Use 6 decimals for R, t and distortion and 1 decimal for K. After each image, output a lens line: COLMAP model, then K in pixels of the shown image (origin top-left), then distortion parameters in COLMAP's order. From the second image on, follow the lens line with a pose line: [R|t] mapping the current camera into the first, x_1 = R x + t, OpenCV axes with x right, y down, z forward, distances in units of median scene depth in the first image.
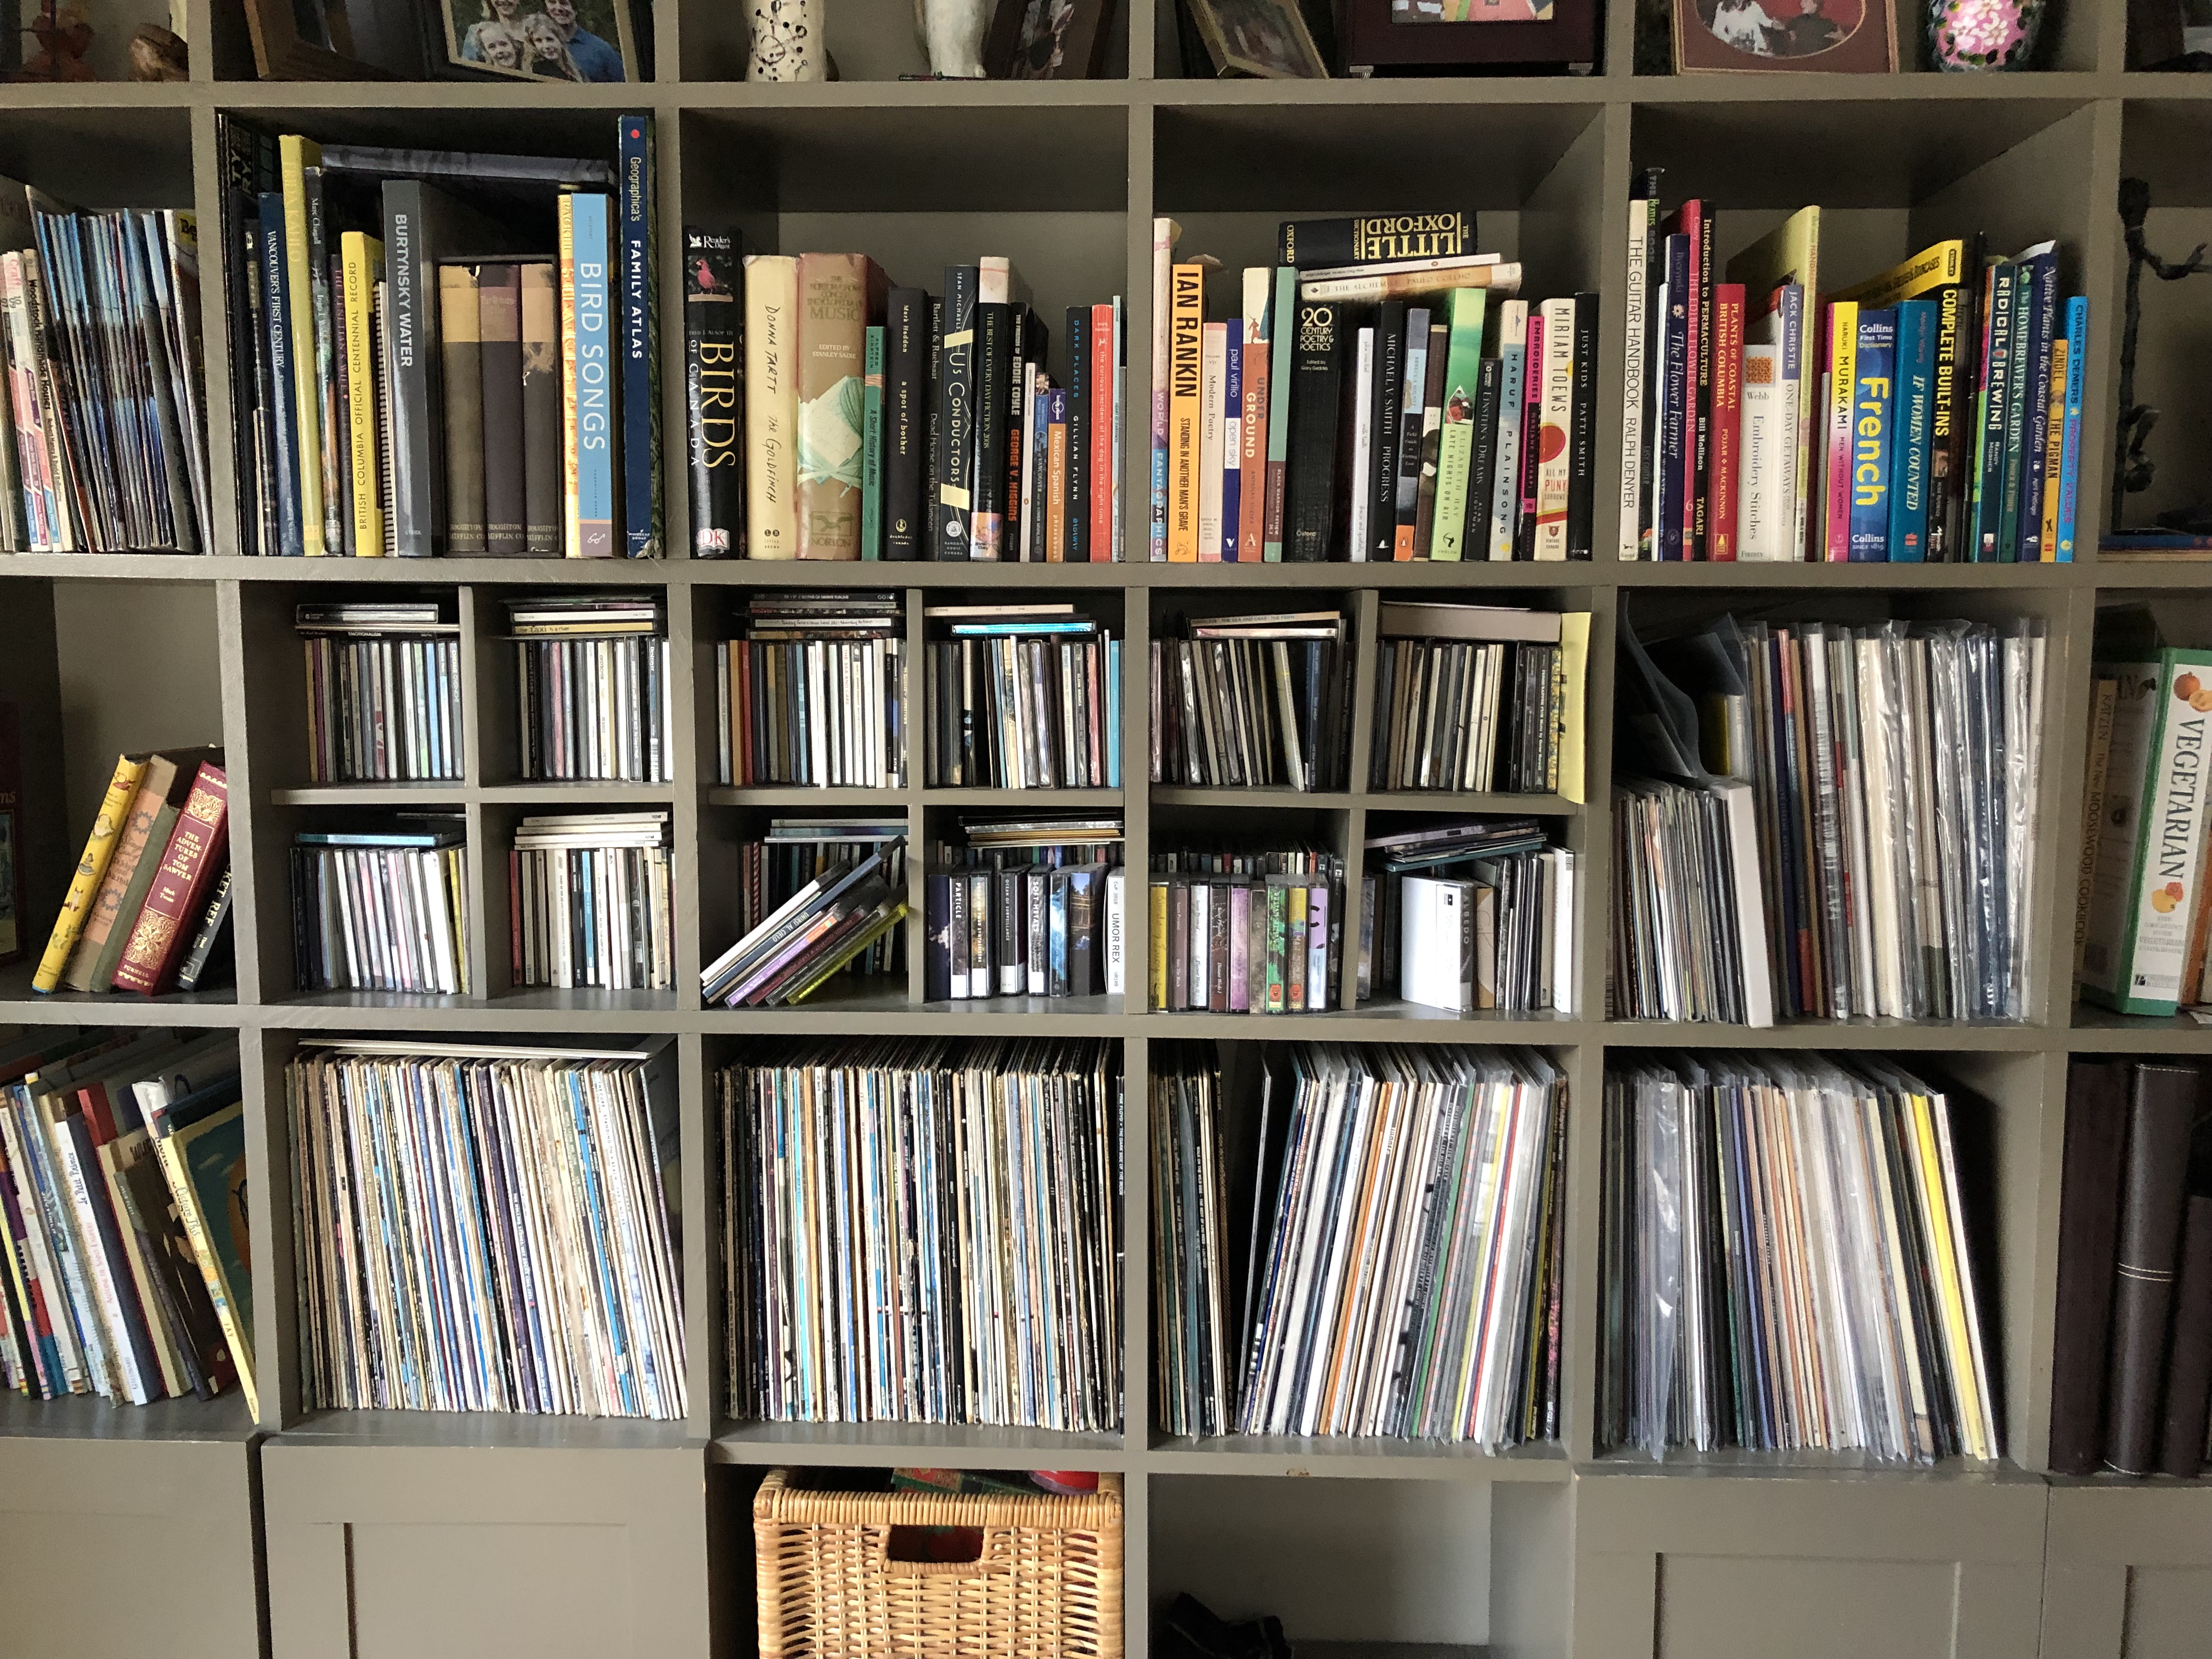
lens RADIAL K [[1793.3, 0, 1106.0], [0, 1793.3, 829.5], [0, 0, 1]] dist [0.000852, -0.194970]
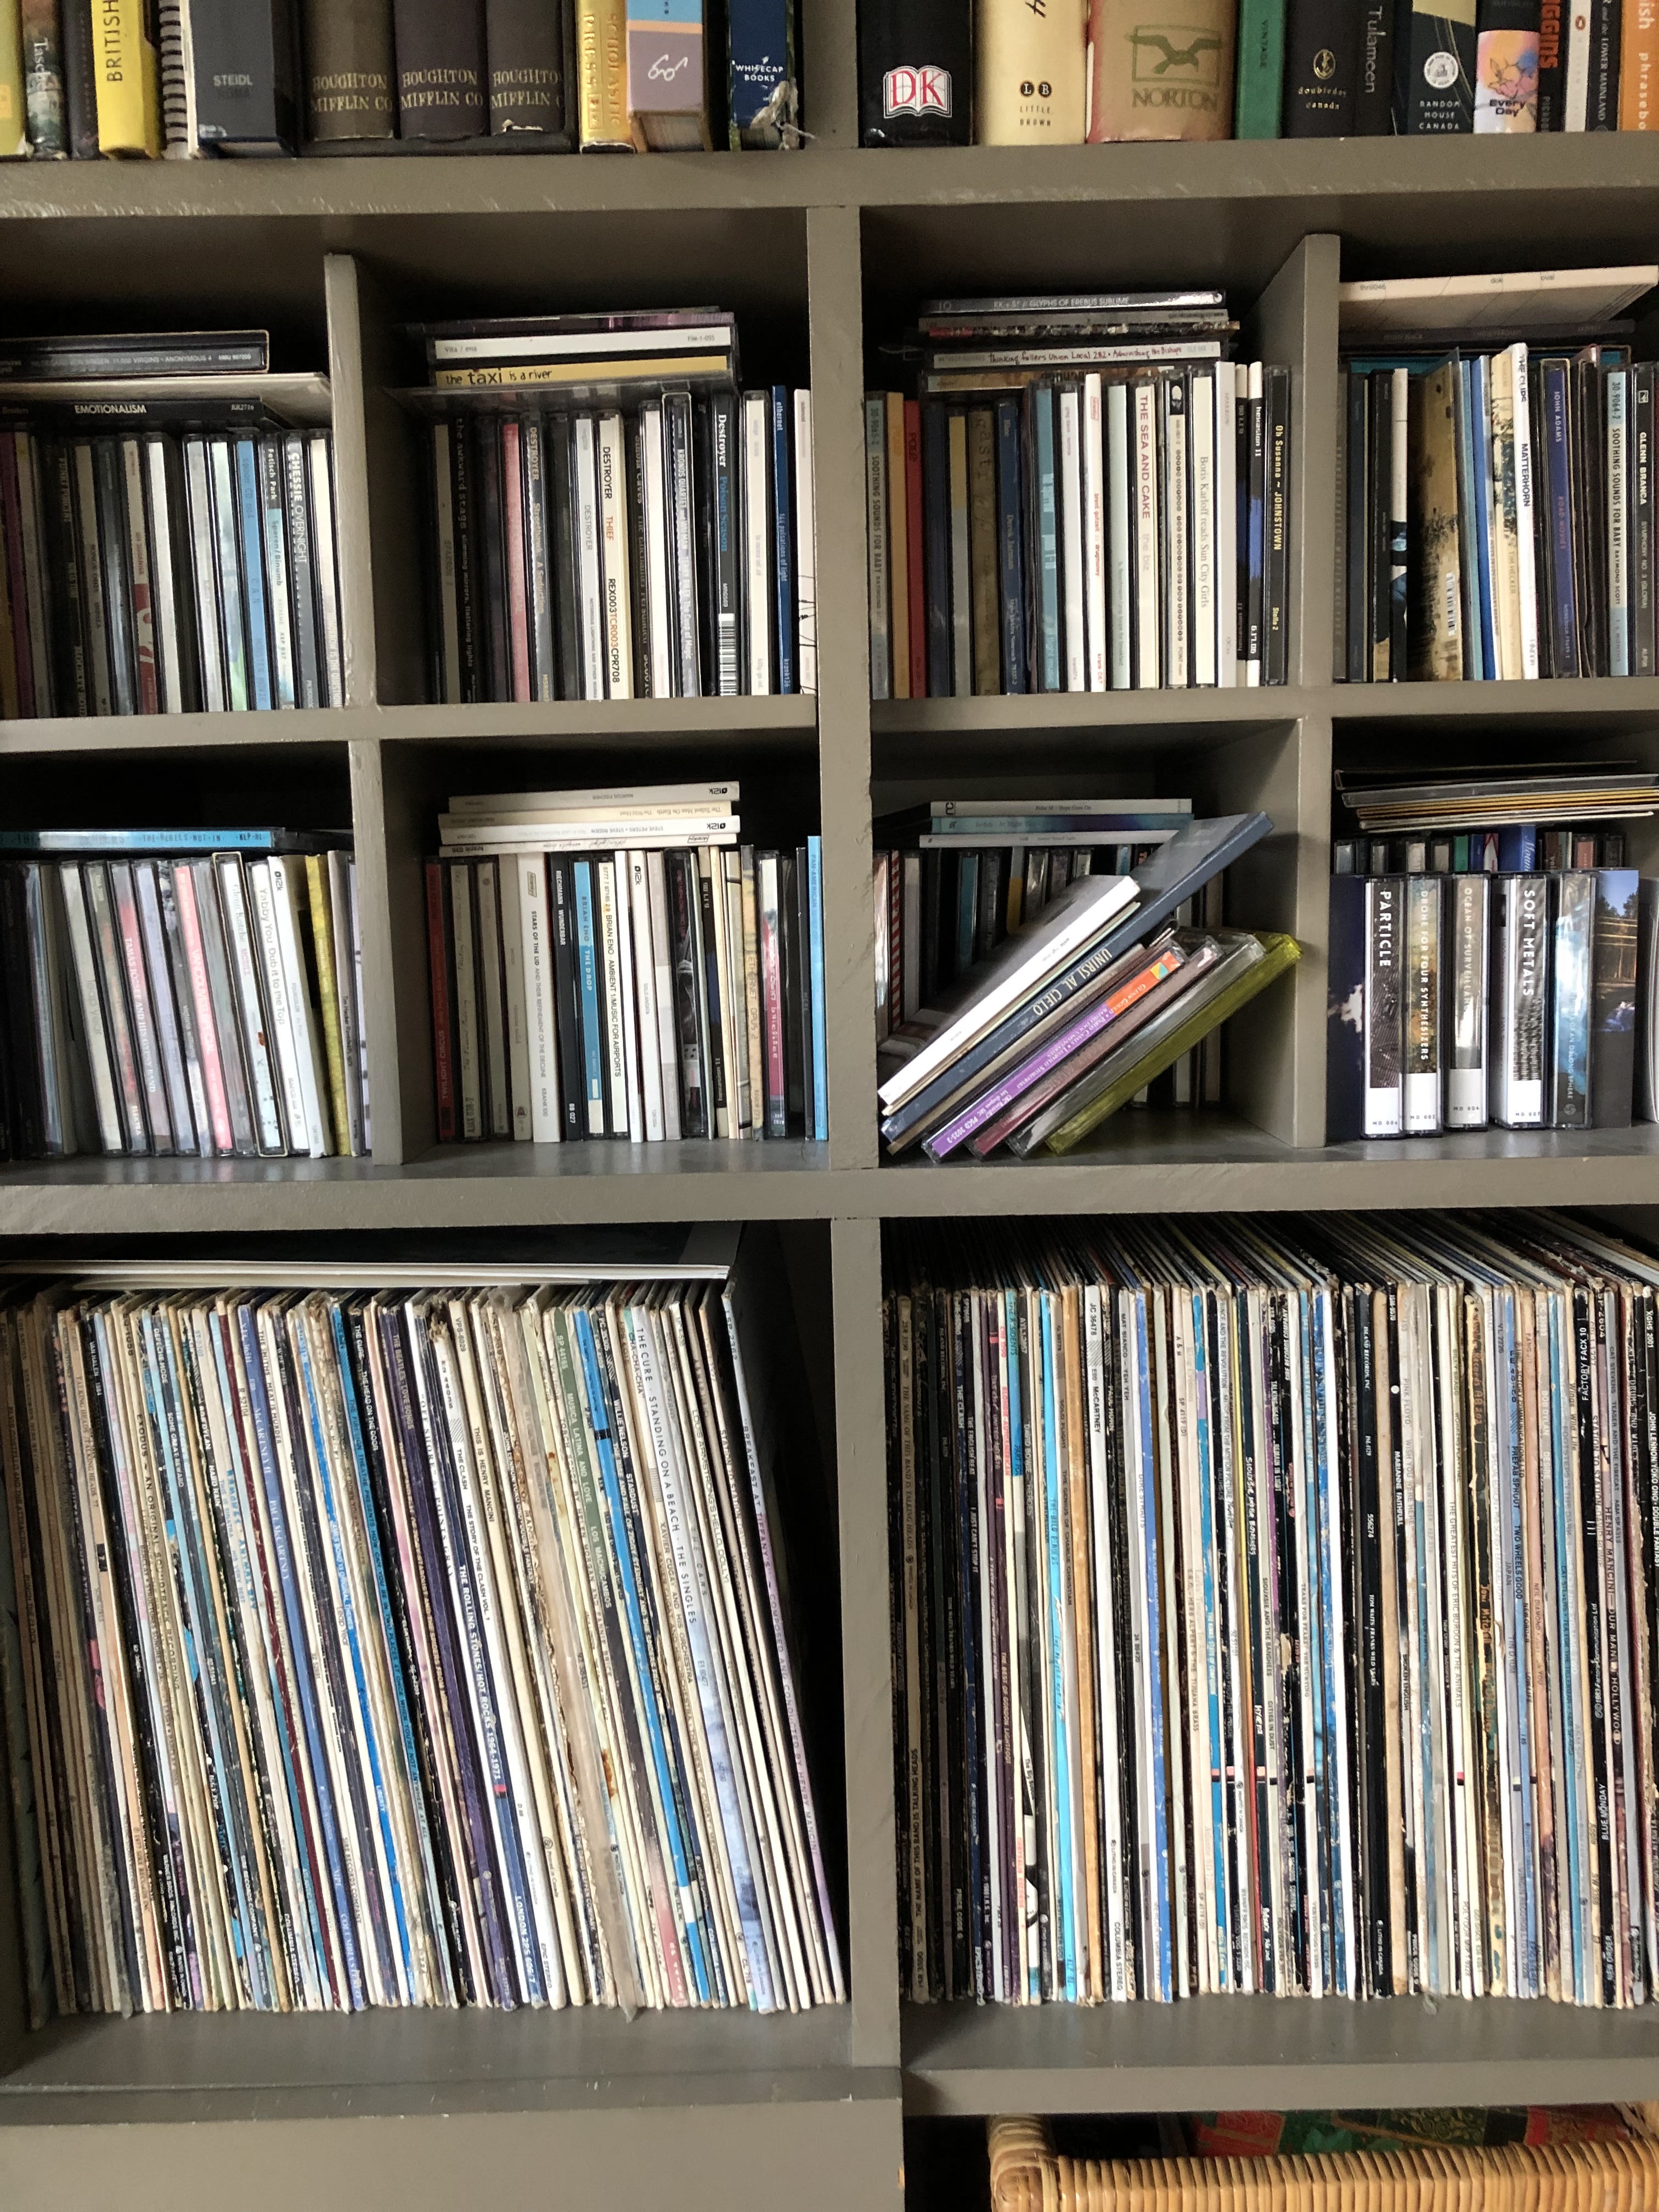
lens RADIAL K [[1823.4, 0, 829.5], [0, 1823.4, 1106.0], [0, 0, 1]] dist [0.002239, -0.067954]
pose [[0.999597, -0.026813, 0.009349, -0.232988], [0.026578, 0.999348, 0.024441, 0.069808], [-0.009998, -0.024182, 0.999658, 0.508096]]
